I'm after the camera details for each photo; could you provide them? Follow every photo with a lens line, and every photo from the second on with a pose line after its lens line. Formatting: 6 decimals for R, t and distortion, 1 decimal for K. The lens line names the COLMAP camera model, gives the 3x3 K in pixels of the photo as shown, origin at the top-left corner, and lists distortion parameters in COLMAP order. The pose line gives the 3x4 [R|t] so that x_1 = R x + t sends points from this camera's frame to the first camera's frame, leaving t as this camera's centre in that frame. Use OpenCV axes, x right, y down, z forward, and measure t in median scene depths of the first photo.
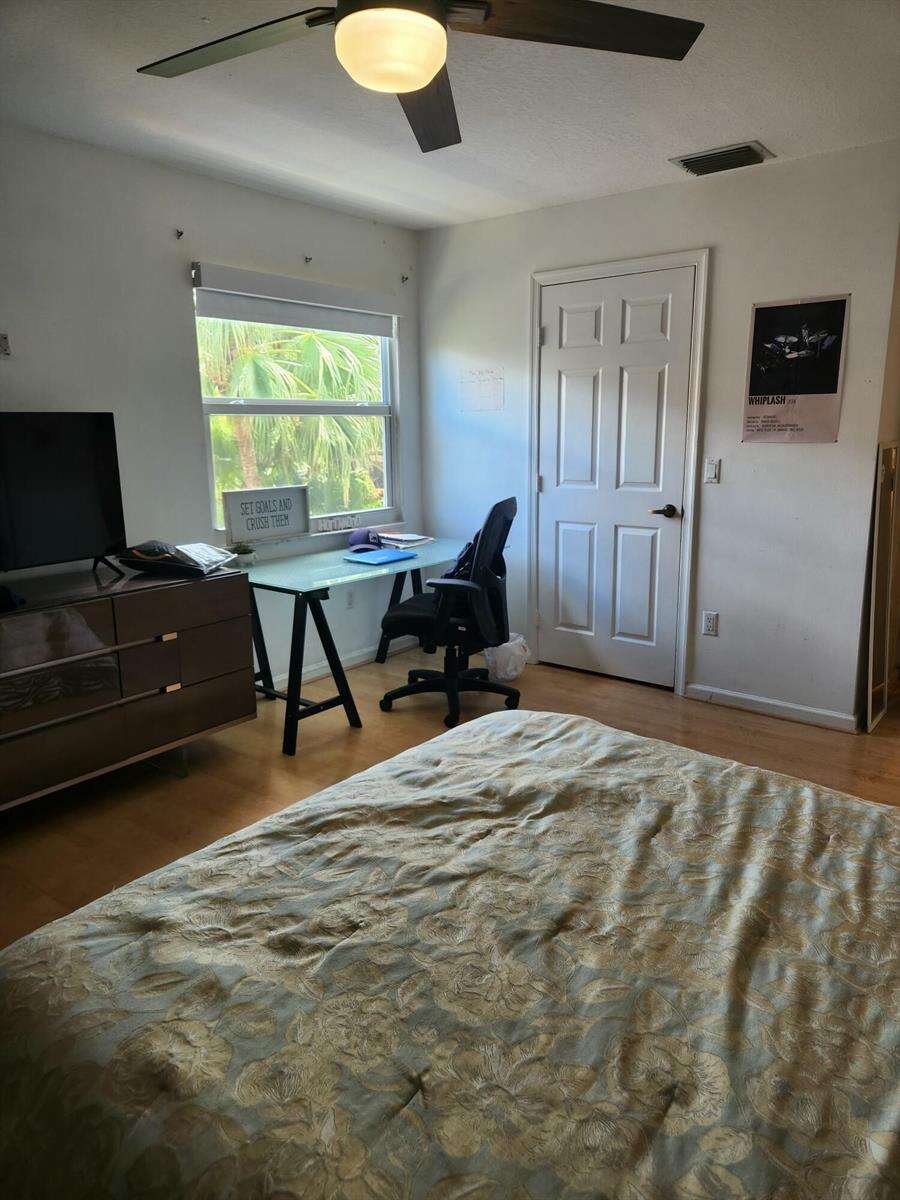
lens RADIAL K [[794.7, 0, 450.0], [0, 794.7, 600.0], [0, 0, 1]] dist [0.004734, -0.001386]
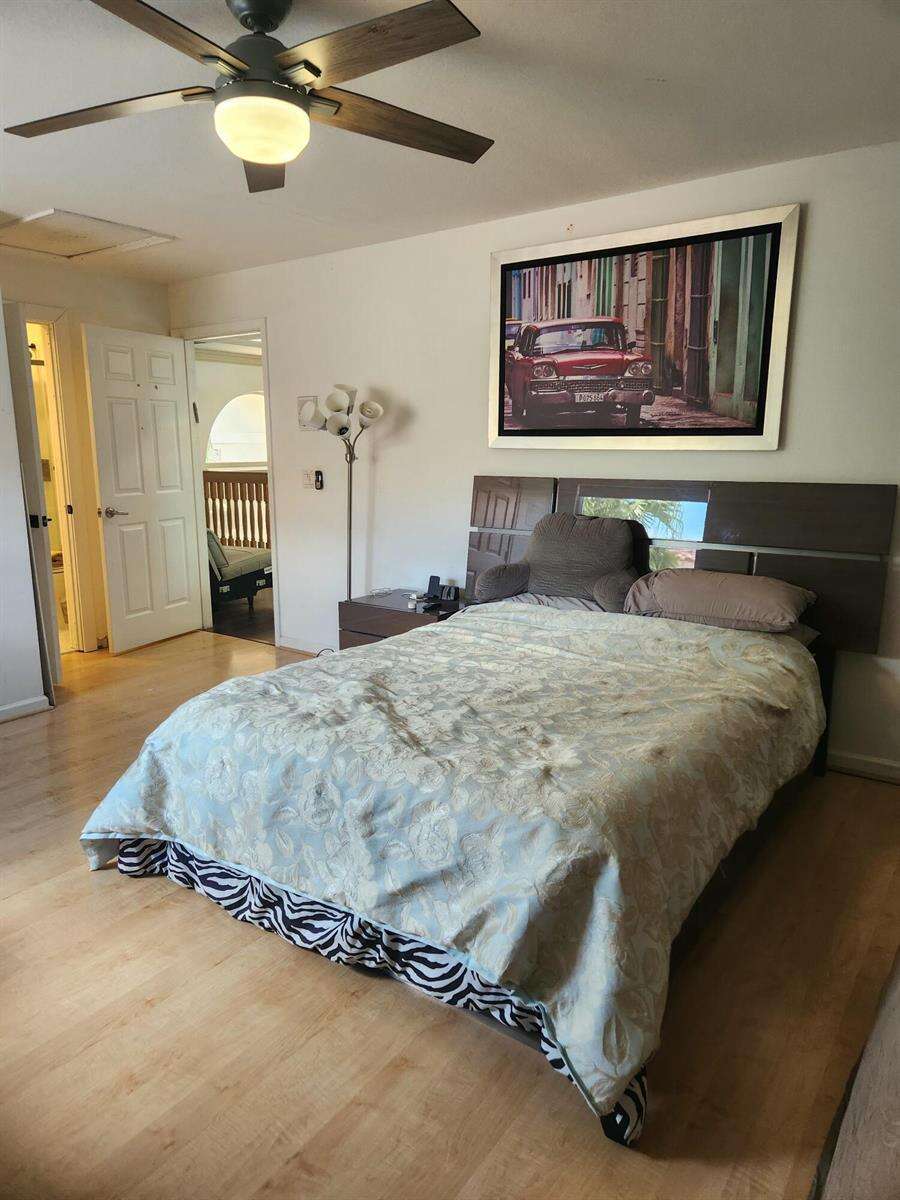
lens RADIAL K [[794.7, 0, 450.0], [0, 794.7, 600.0], [0, 0, 1]] dist [0.004734, -0.001386]
pose [[-0.028224, -0.188173, 0.981730, -1.633632], [0.220034, 0.956863, 0.189732, -0.203512], [-0.975084, 0.221369, 0.014398, 0.999505]]
